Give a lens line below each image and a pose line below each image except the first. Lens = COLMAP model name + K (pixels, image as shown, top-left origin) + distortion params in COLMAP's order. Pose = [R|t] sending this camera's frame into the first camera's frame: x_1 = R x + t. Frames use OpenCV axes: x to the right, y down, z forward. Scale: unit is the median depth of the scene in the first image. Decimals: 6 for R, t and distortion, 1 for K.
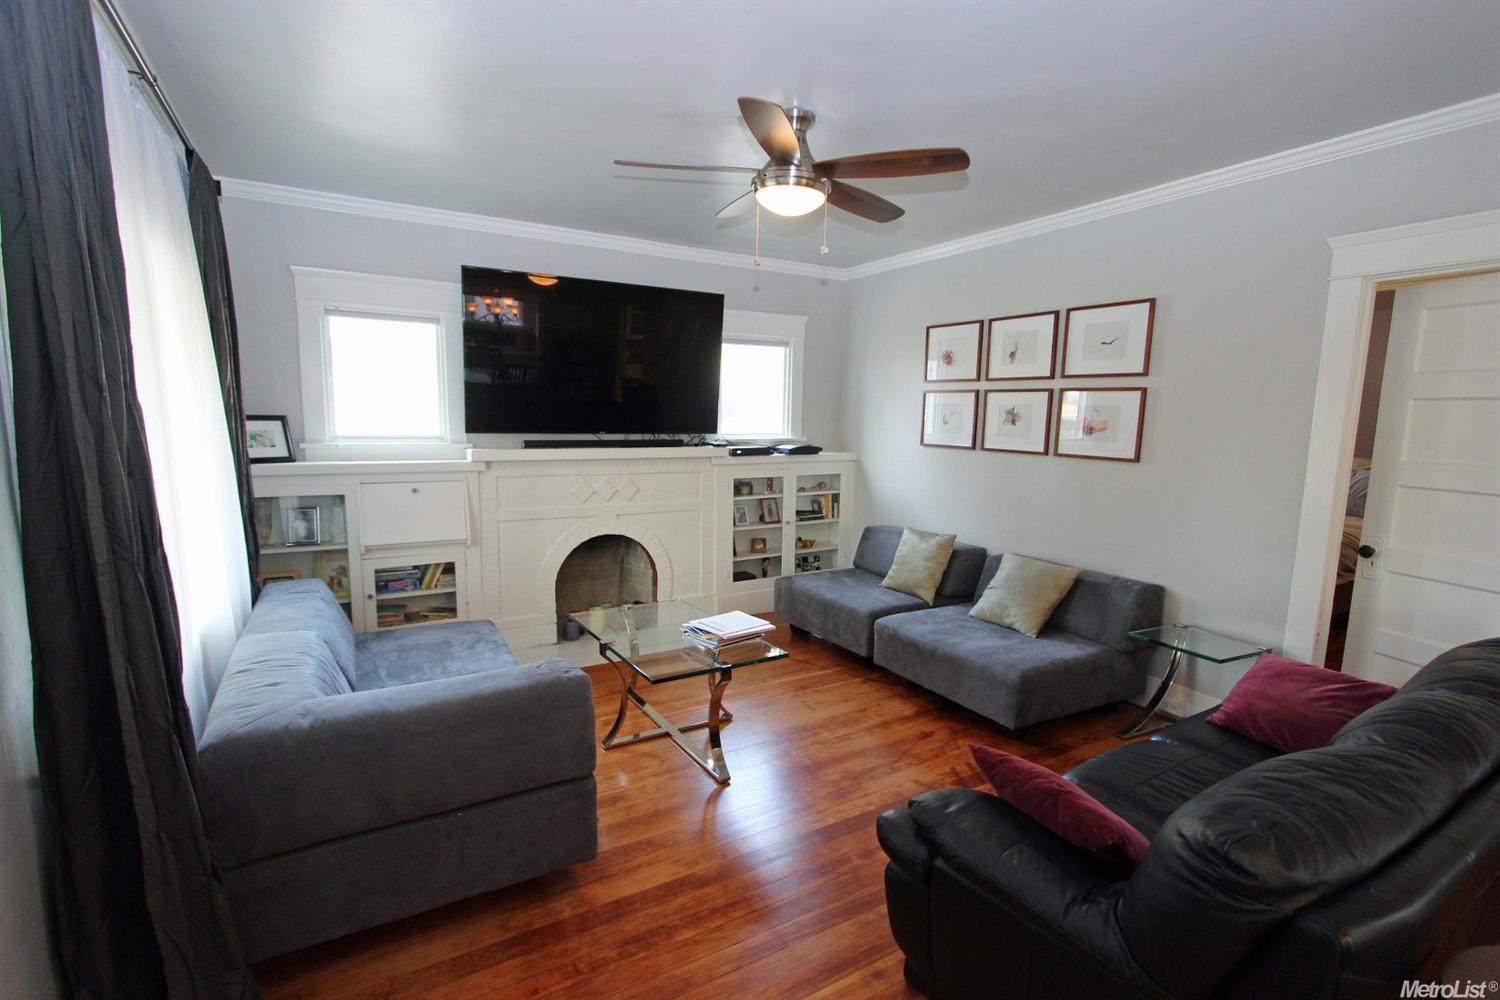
lens RADIAL K [[689.3, 0, 755.1], [0, 689.3, 509.5], [0, 0, 1]] dist [-0.020088, 0.004177]
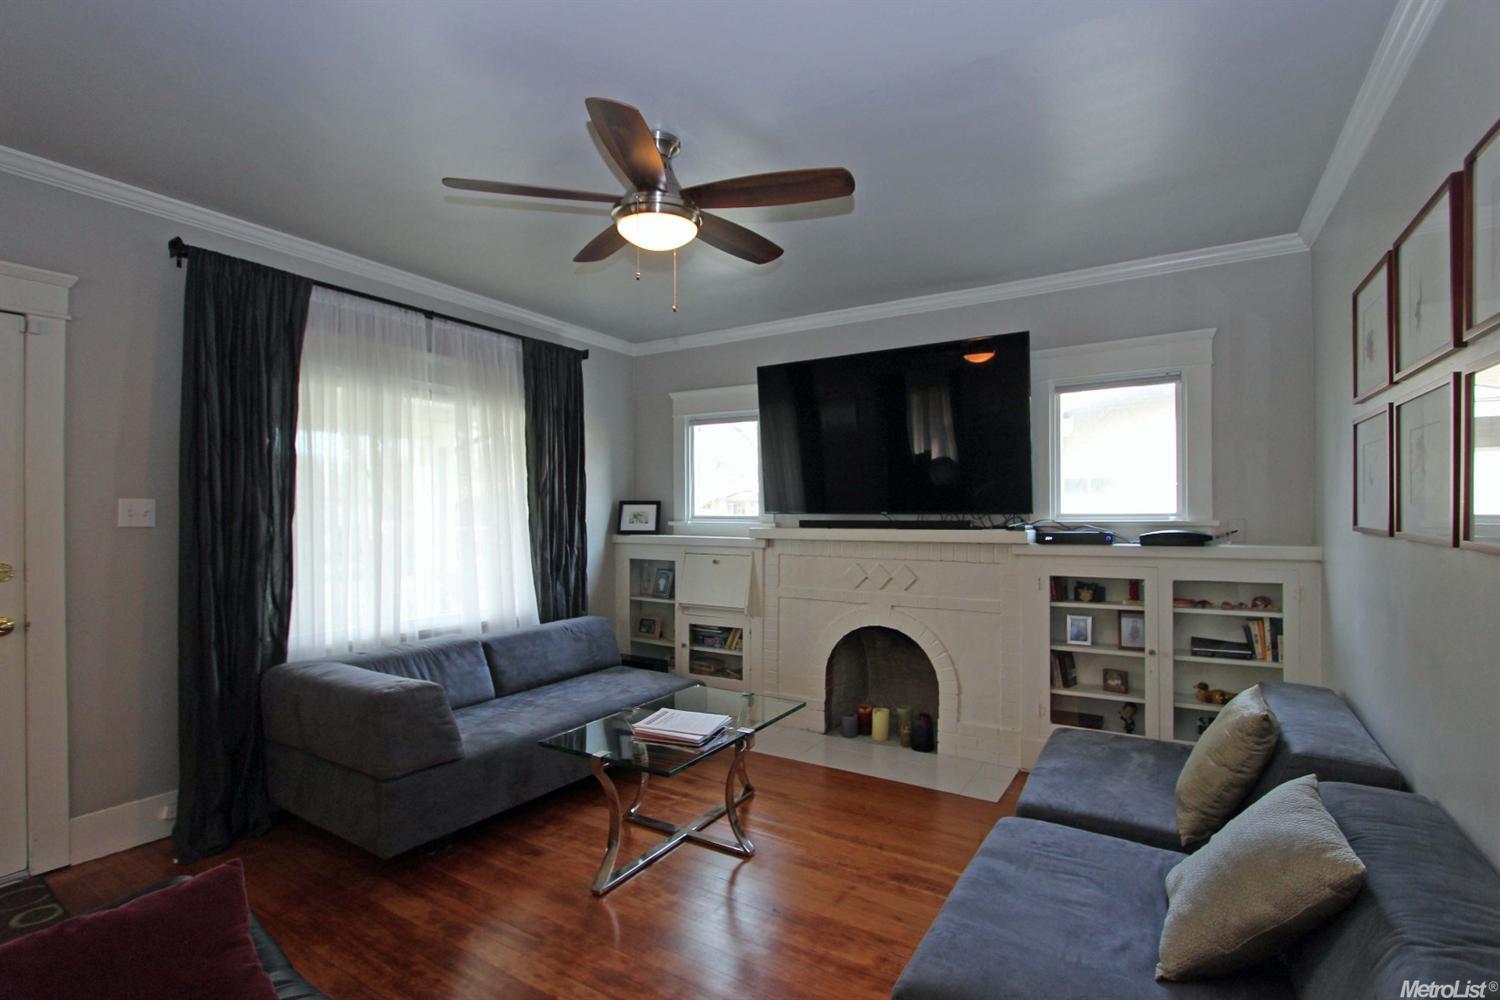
lens RADIAL K [[689.3, 0, 755.1], [0, 689.3, 509.5], [0, 0, 1]] dist [-0.020088, 0.004177]
pose [[0.468005, -0.020053, -0.883498, 0.512839], [-0.108922, 0.990811, -0.080187, -0.025057], [0.876988, 0.133761, 0.461520, 0.438069]]
